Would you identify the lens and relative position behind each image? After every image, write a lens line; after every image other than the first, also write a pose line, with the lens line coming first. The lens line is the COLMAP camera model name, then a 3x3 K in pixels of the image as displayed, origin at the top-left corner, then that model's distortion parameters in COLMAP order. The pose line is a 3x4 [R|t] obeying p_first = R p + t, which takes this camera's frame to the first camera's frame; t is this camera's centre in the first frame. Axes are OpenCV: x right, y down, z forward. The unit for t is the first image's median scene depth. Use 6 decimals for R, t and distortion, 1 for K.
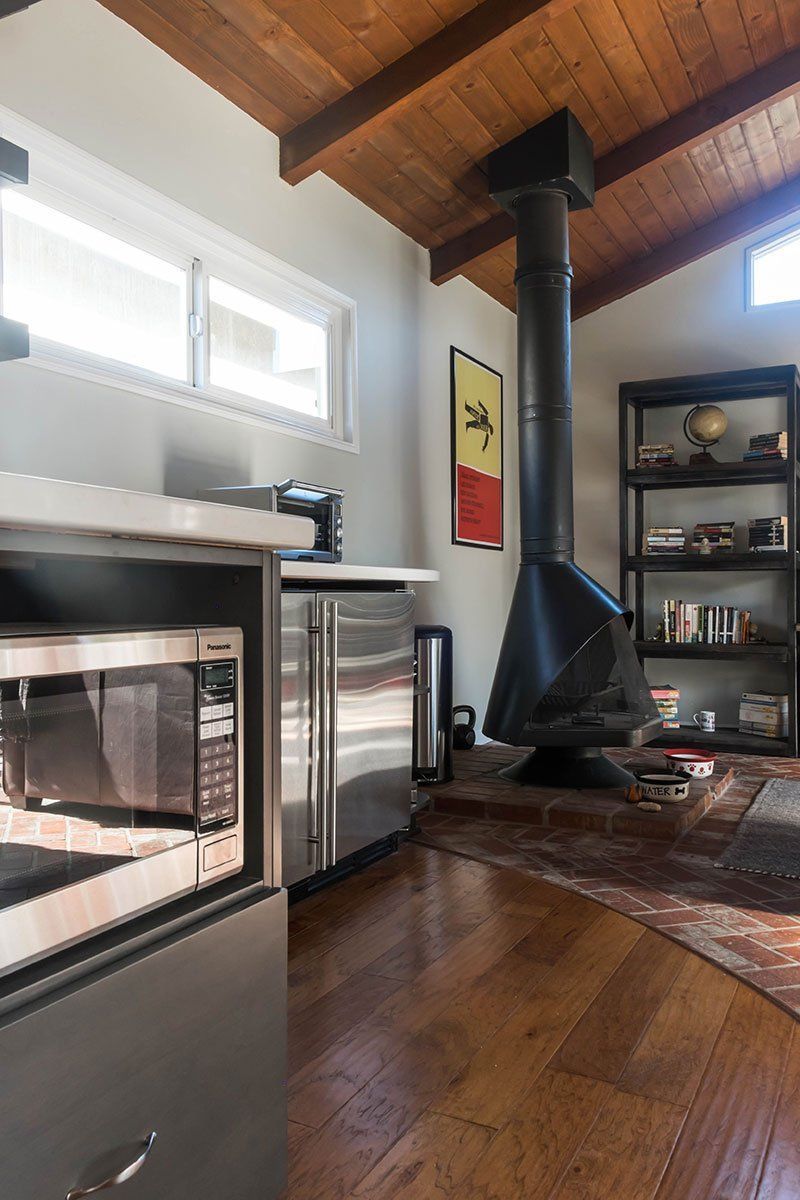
lens RADIAL K [[940.1, 0, 351.7], [0, 940.1, 630.2], [0, 0, 1]] dist [0.029967, -0.045847]
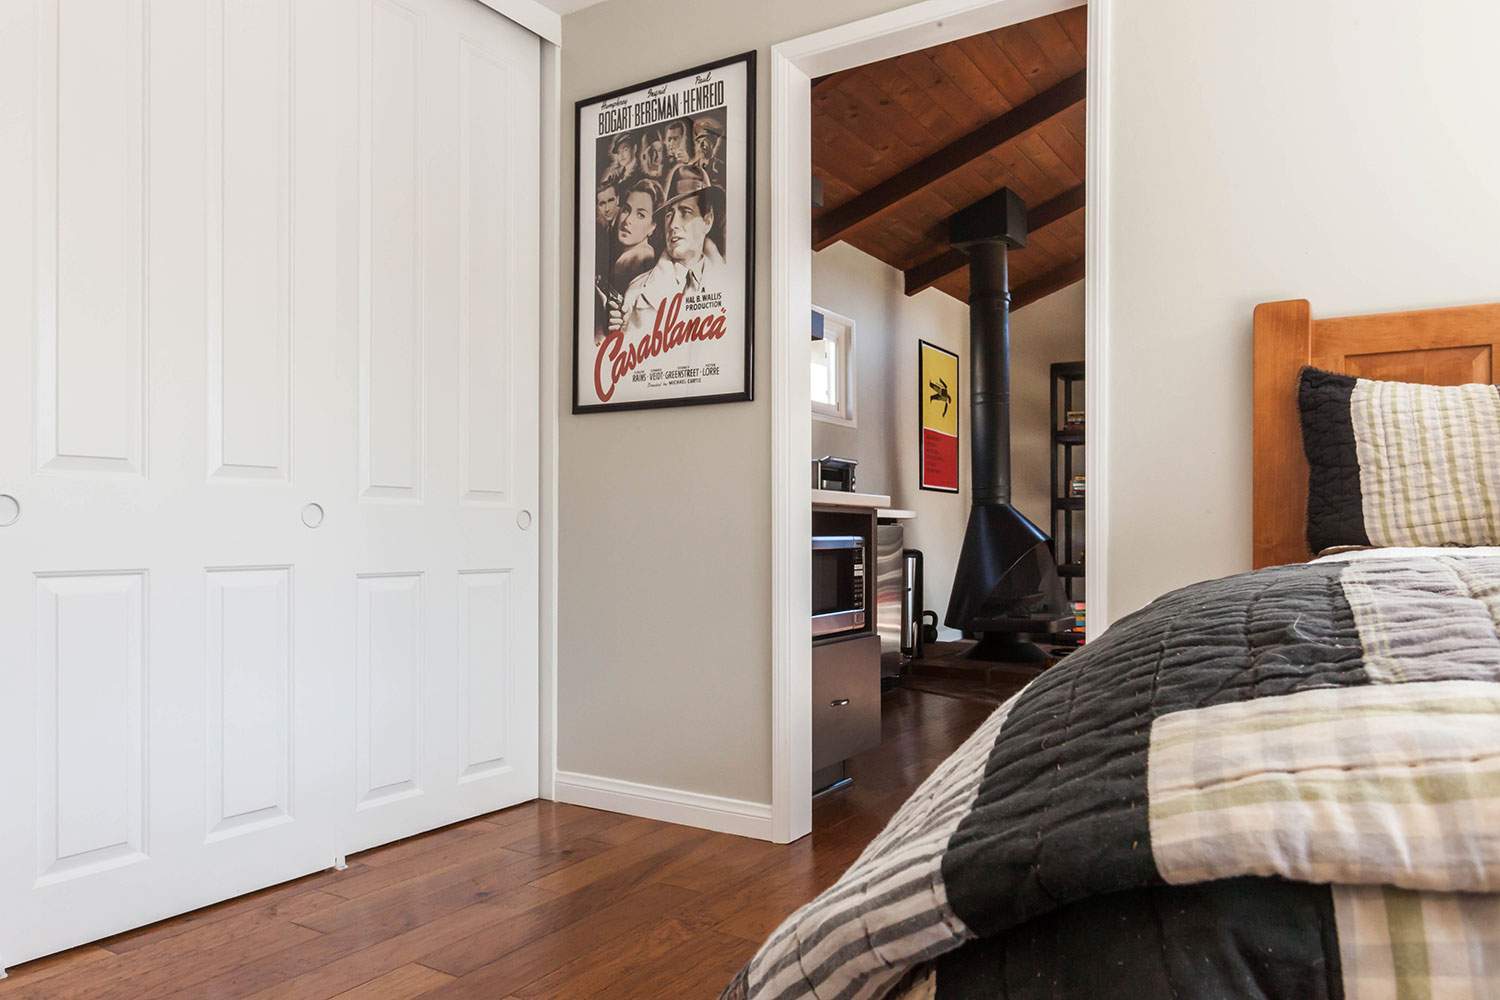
lens RADIAL K [[1007.0, 0, 730.0], [0, 1007.0, 533.3], [0, 0, 1]] dist [-0.002290, -0.001231]
pose [[0.998136, 0.009071, -0.060357, -0.074793], [-0.010982, 0.999446, -0.031403, 0.018281], [0.060039, 0.032007, 0.997683, -0.432010]]
